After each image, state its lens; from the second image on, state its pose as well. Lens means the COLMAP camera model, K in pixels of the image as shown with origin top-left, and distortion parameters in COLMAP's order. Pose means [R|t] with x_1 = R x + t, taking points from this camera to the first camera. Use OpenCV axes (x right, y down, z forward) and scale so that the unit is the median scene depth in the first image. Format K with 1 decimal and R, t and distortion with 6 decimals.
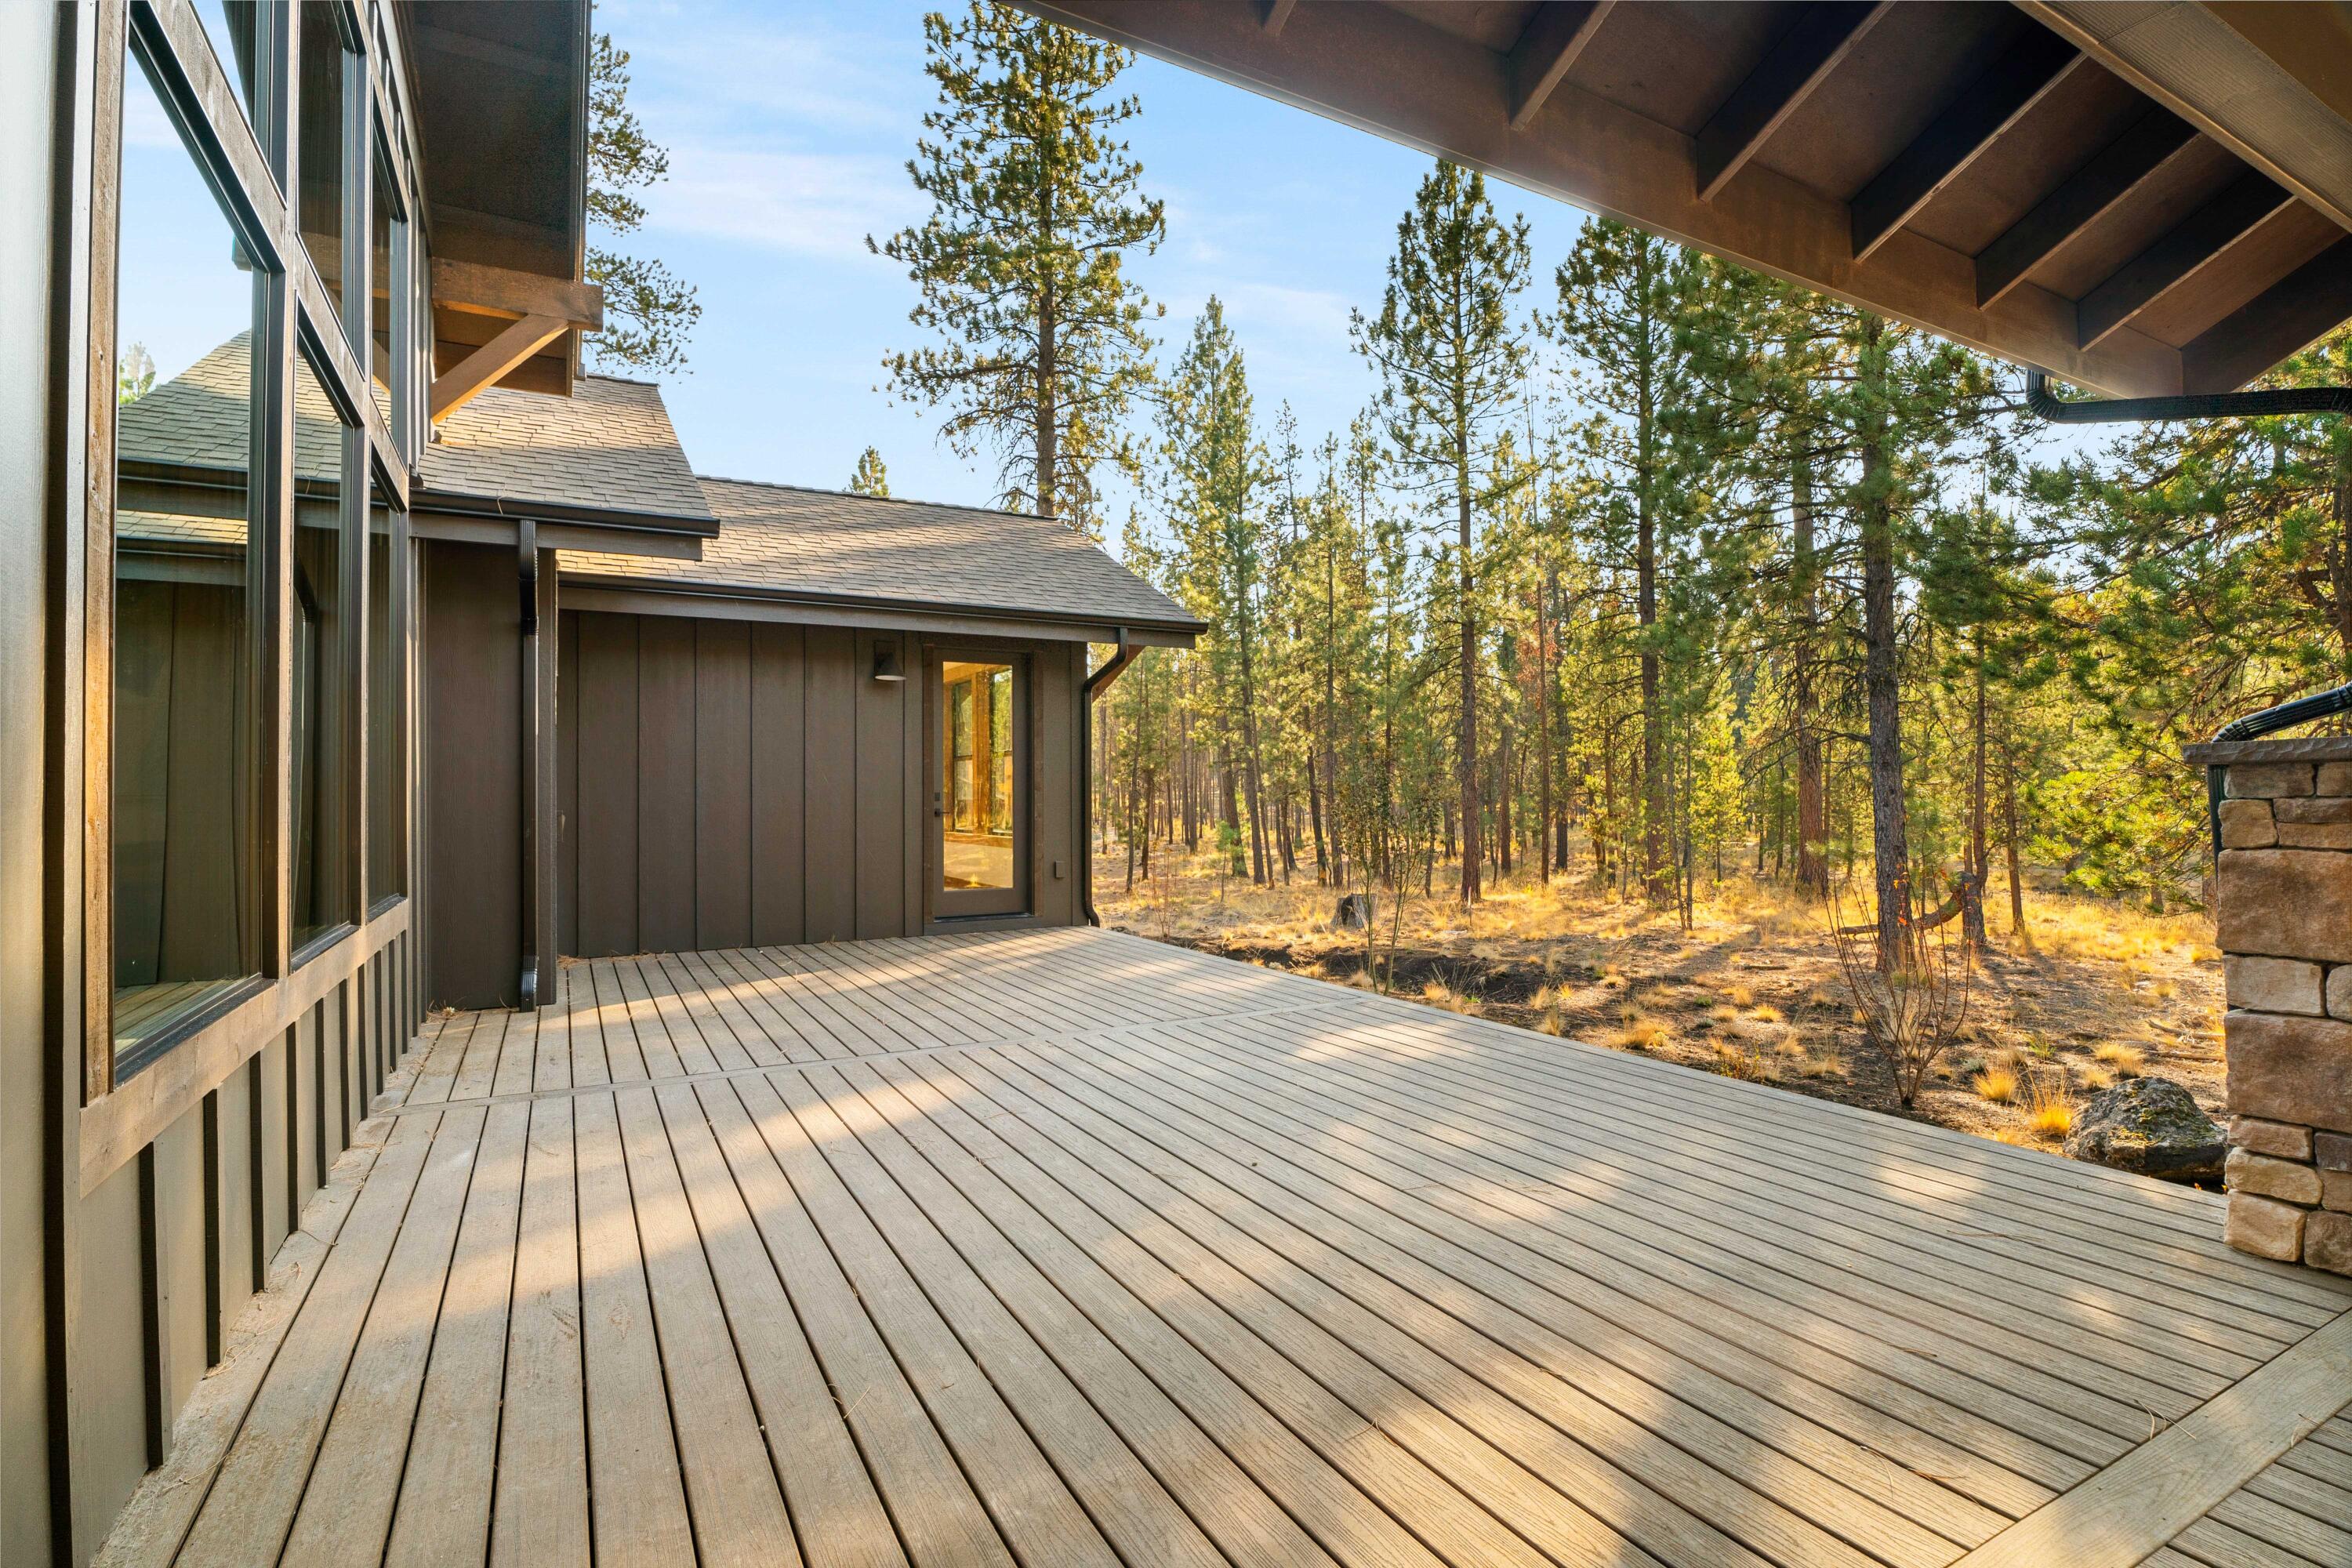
lens RADIAL K [[1127.7, 0, 1177.0], [0, 1127.7, 782.7], [0, 0, 1]] dist [-0.009548, -0.002956]
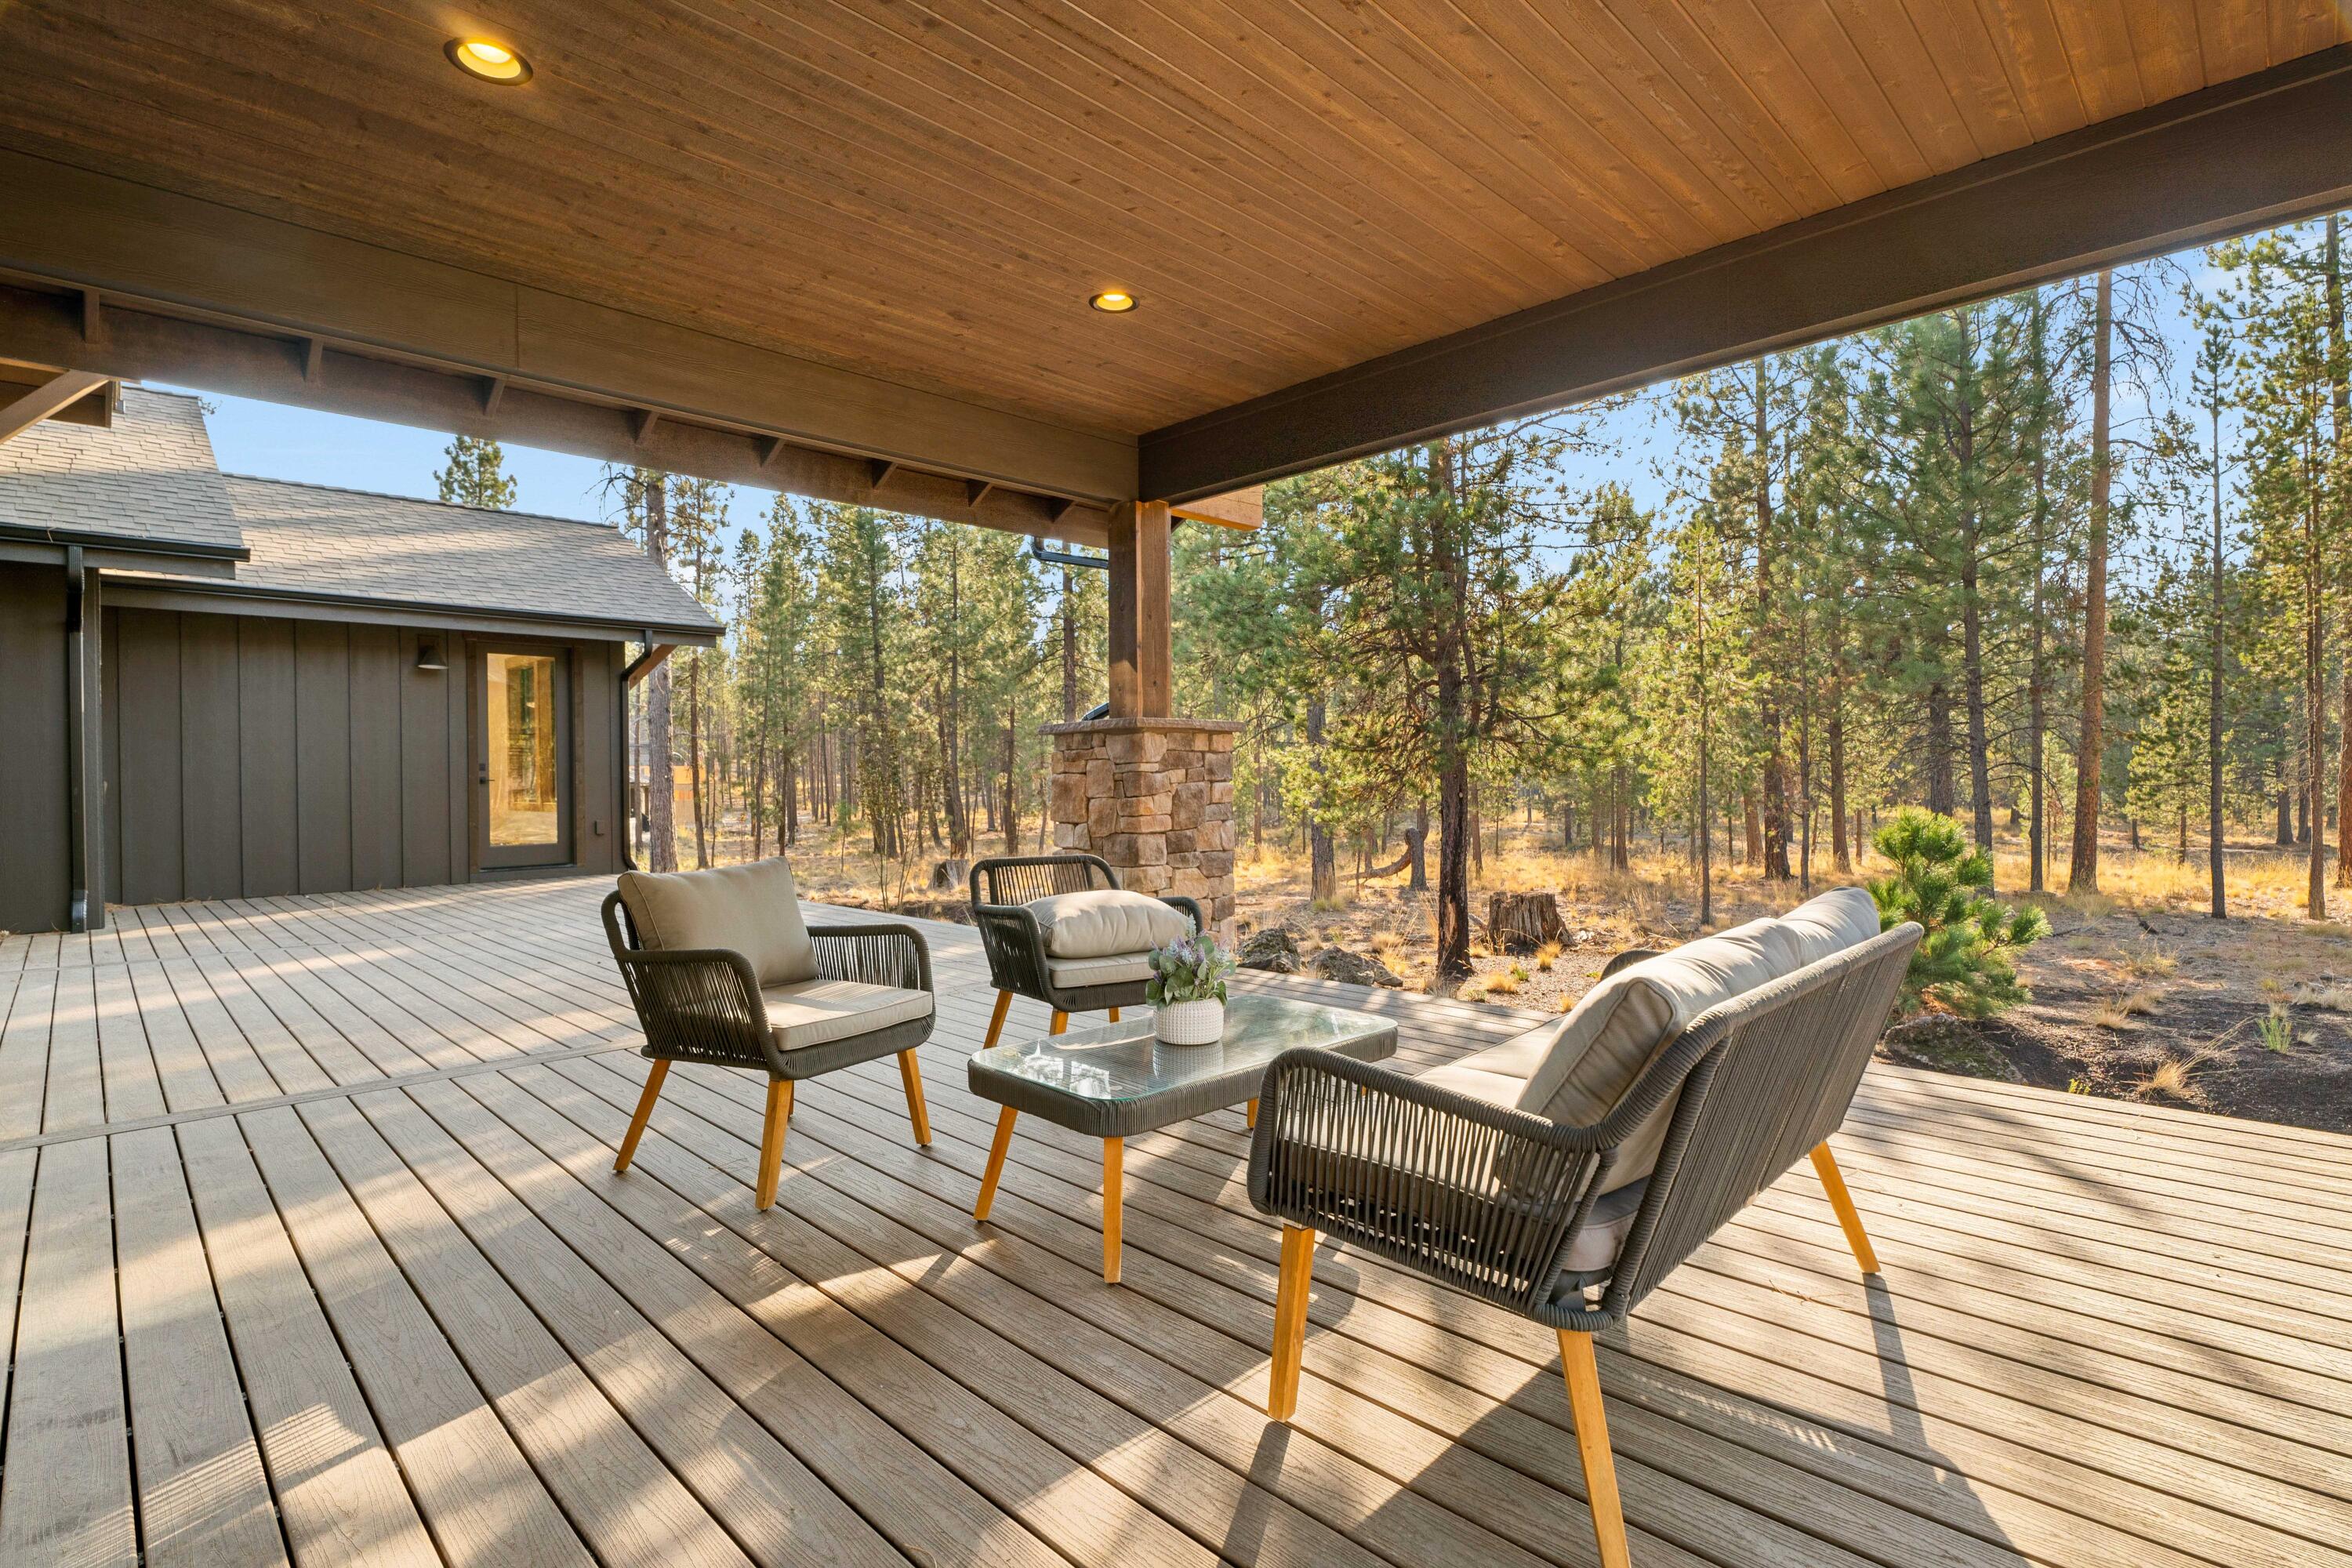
lens RADIAL K [[1127.7, 0, 1181.7], [0, 1127.7, 790.0], [0, 0, 1]] dist [-0.009548, -0.002956]
pose [[0.960801, -0.005922, 0.277177, 0.164506], [-0.000125, 0.999762, 0.021793, 0.010878], [-0.277240, -0.020974, 0.960572, -0.335888]]
